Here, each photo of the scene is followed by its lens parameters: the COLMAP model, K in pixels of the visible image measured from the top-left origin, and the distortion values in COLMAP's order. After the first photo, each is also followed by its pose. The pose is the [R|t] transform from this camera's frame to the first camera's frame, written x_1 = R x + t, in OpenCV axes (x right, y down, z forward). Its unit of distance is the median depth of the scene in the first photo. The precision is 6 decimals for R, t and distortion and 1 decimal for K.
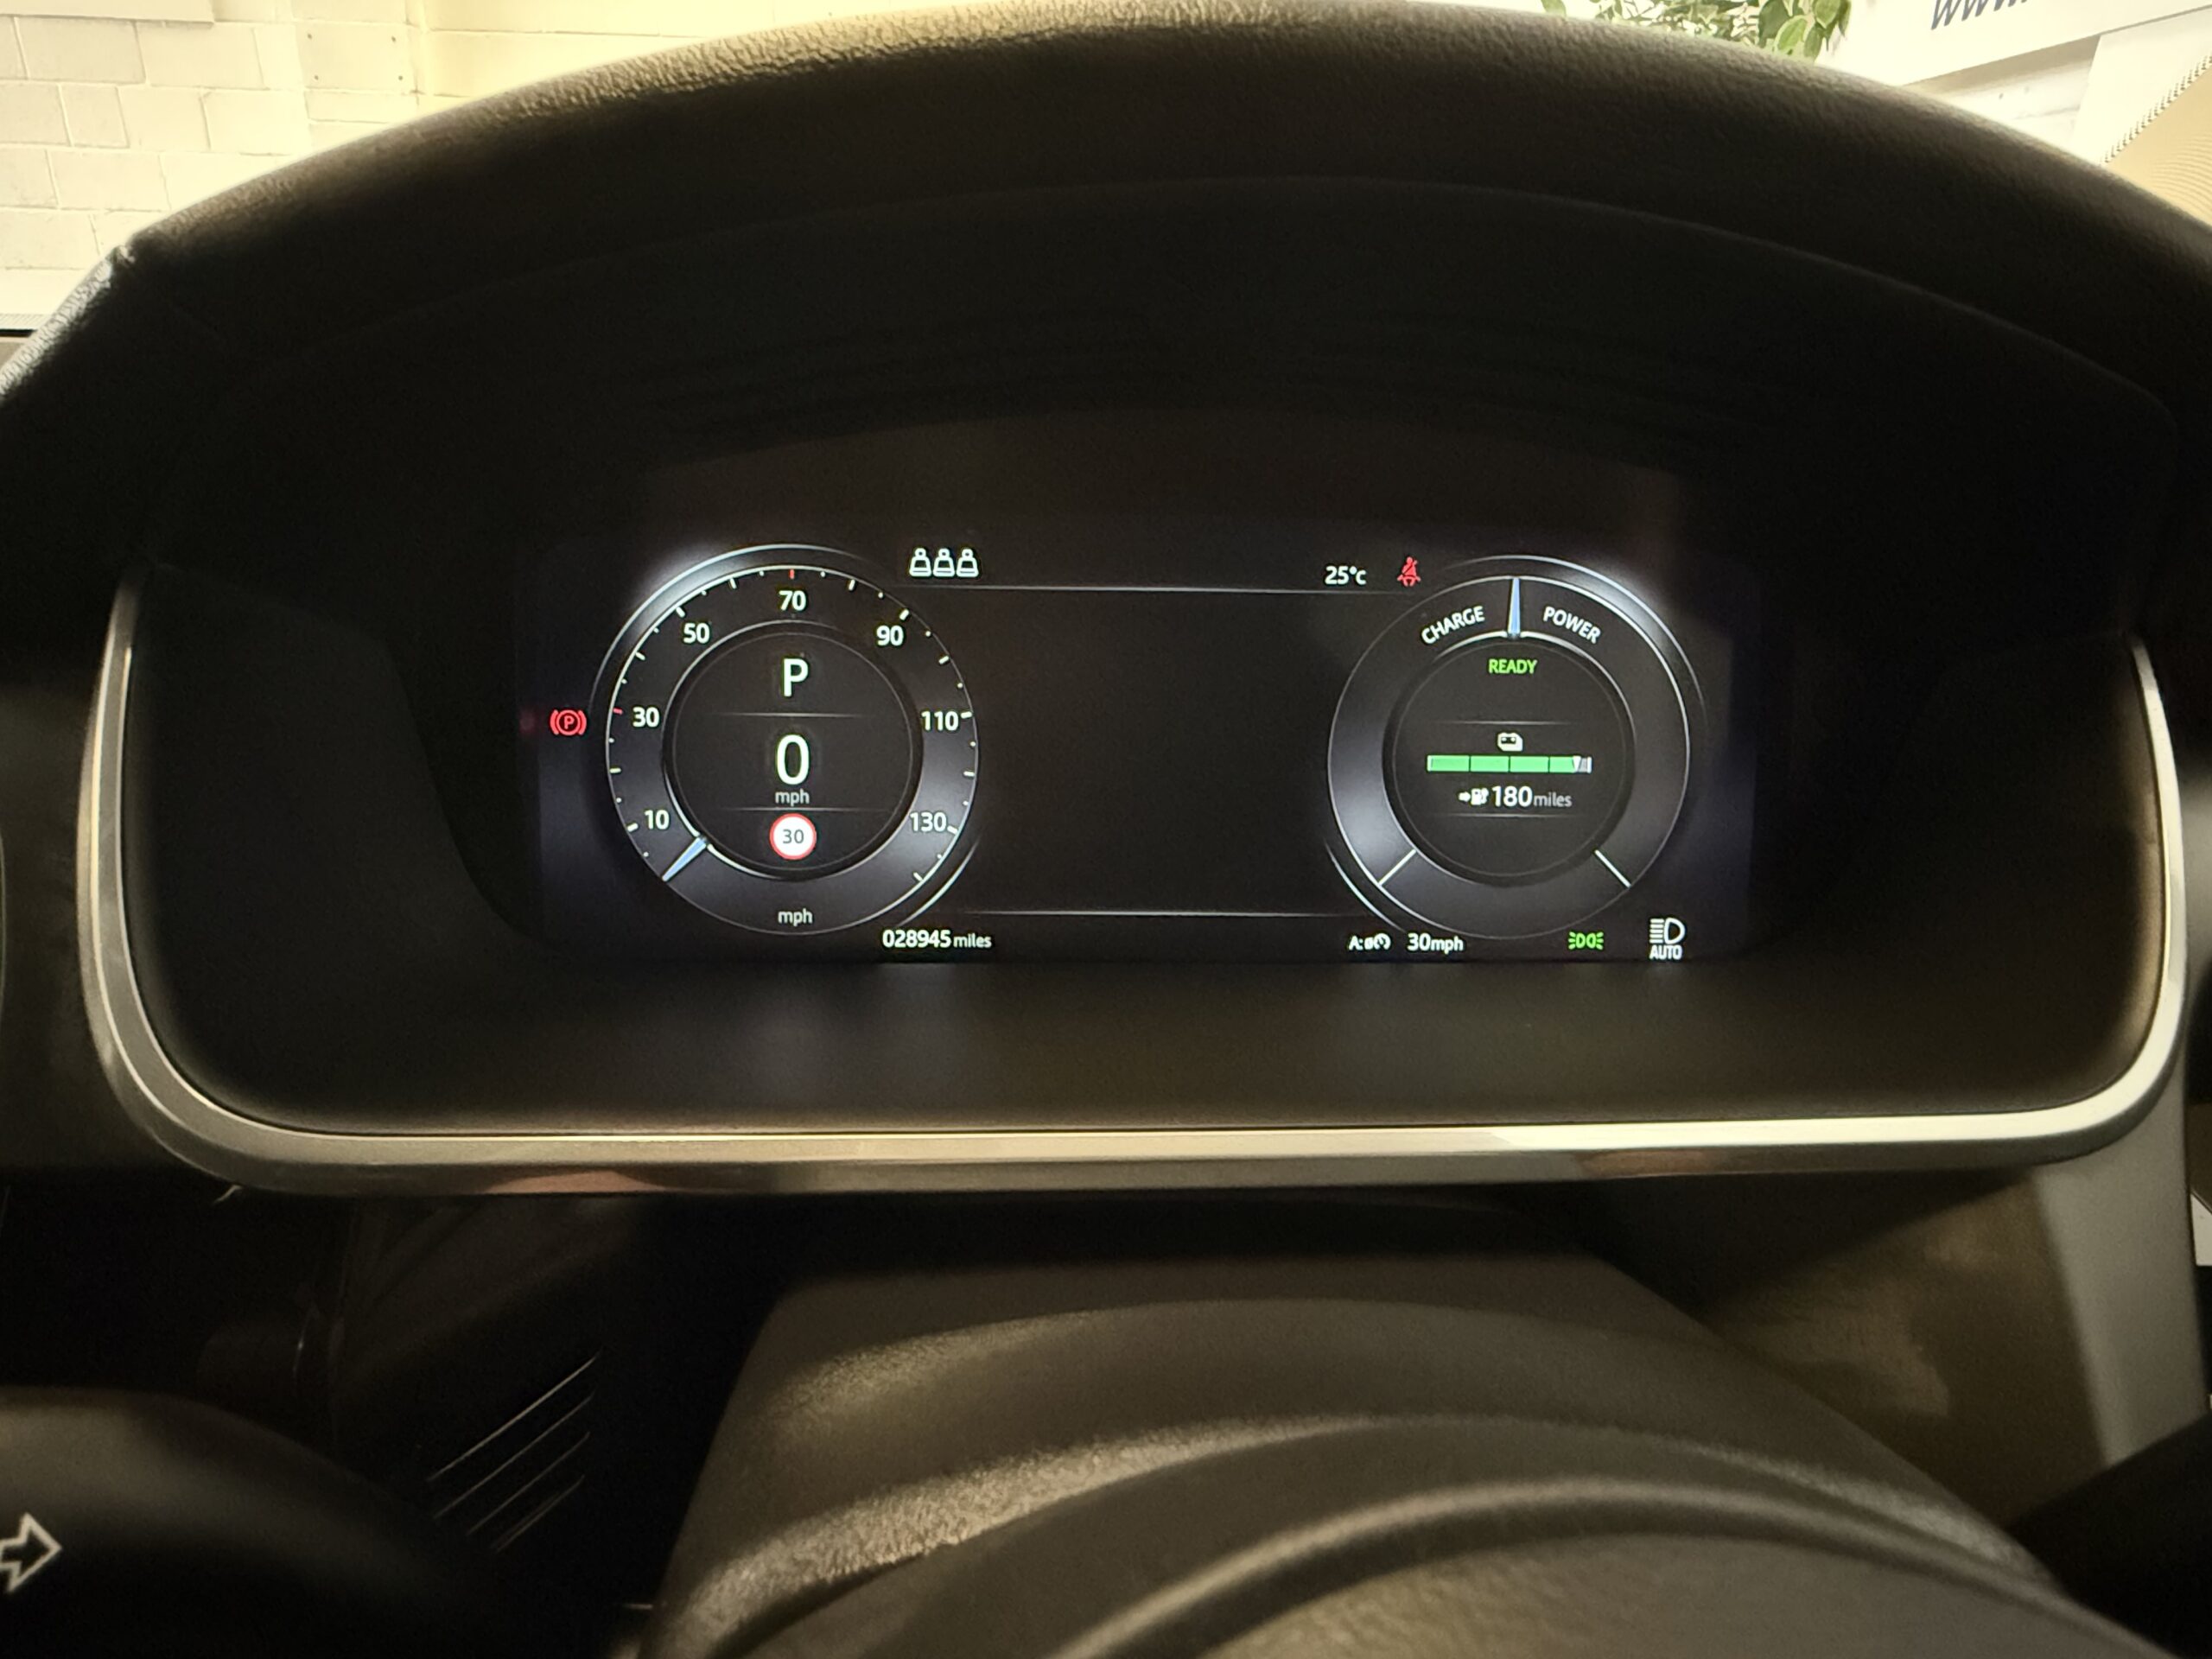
lens RADIAL K [[1287.5, 0, 1029.5], [0, 1287.5, 818.1], [0, 0, 1]] dist [0.001092, -0.000602]
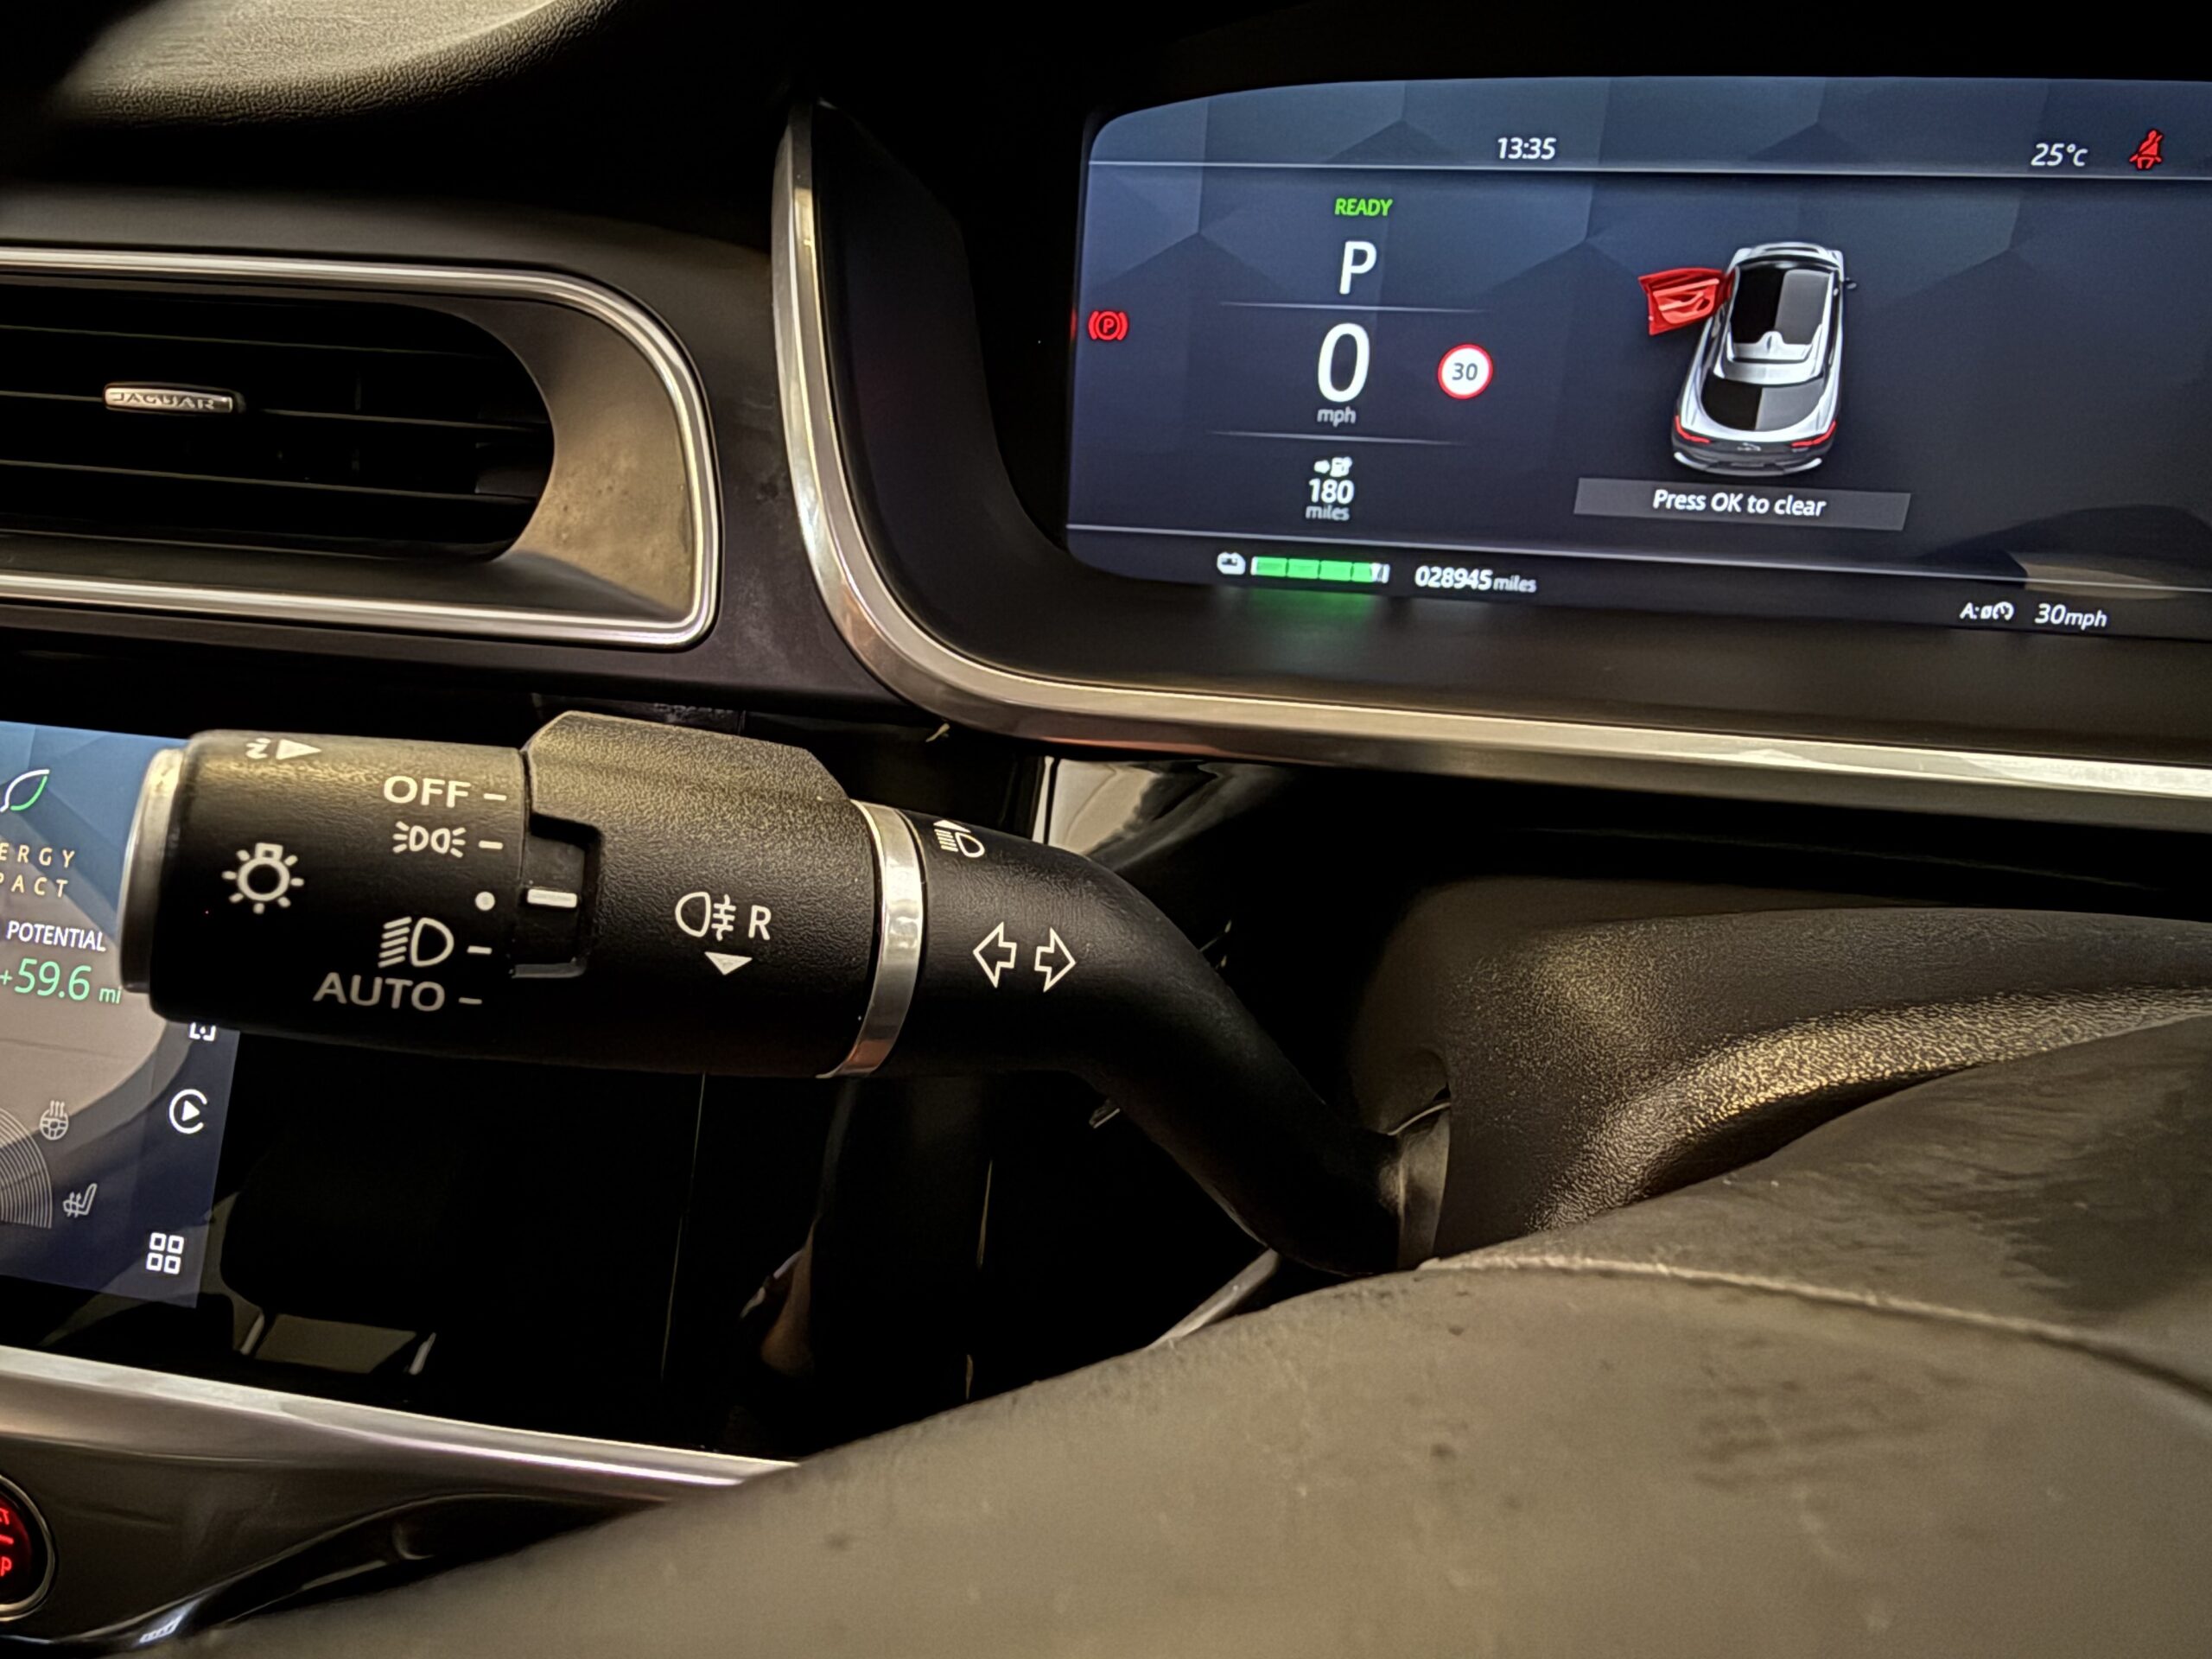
lens RADIAL K [[1287.5, 0, 989.9], [0, 1287.5, 827.2], [0, 0, 1]] dist [0.001092, -0.000602]
pose [[0.979246, 0.089644, -0.181771, -0.325512], [-0.048549, 0.974506, 0.219047, 0.114025], [0.196773, -0.205676, 0.958633, -0.012321]]
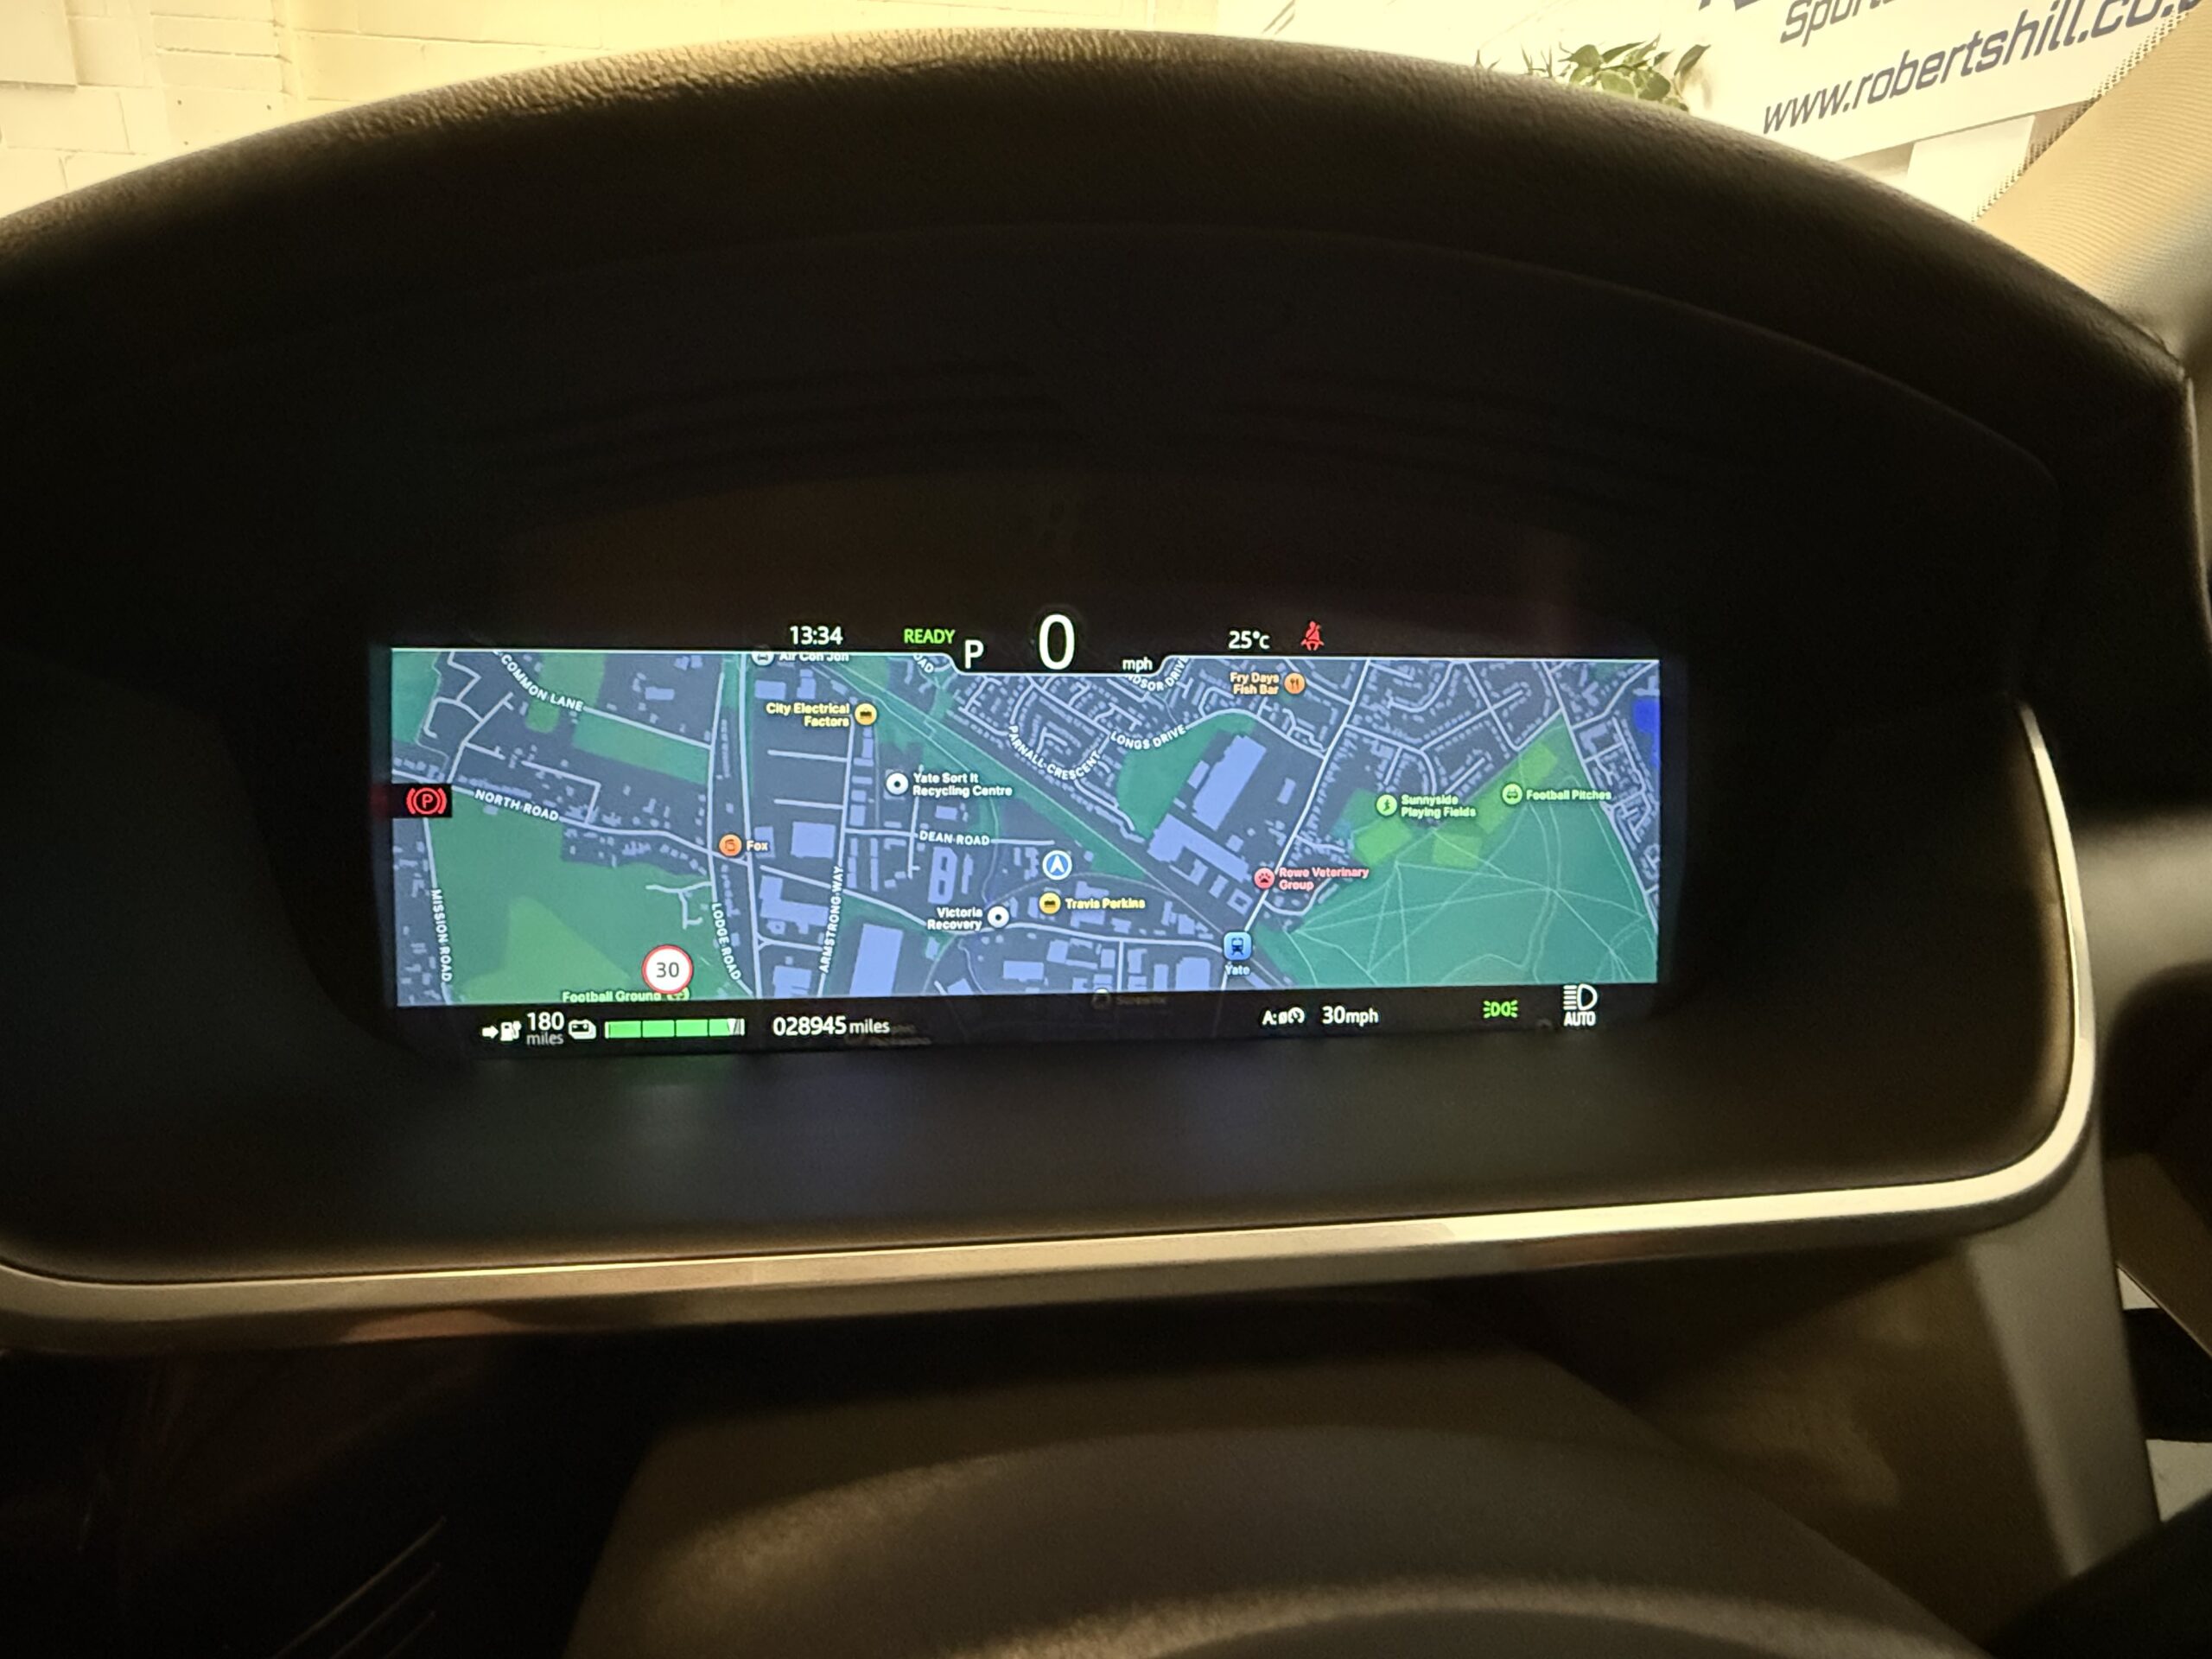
lens RADIAL K [[1287.5, 0, 1028.7], [0, 1287.5, 820.4], [0, 0, 1]] dist [0.001092, -0.000602]
pose [[0.996883, -0.014817, 0.077496, 0.001365], [0.018702, 0.998592, -0.049649, -0.008860], [-0.076651, 0.050944, 0.995756, 0.064423]]
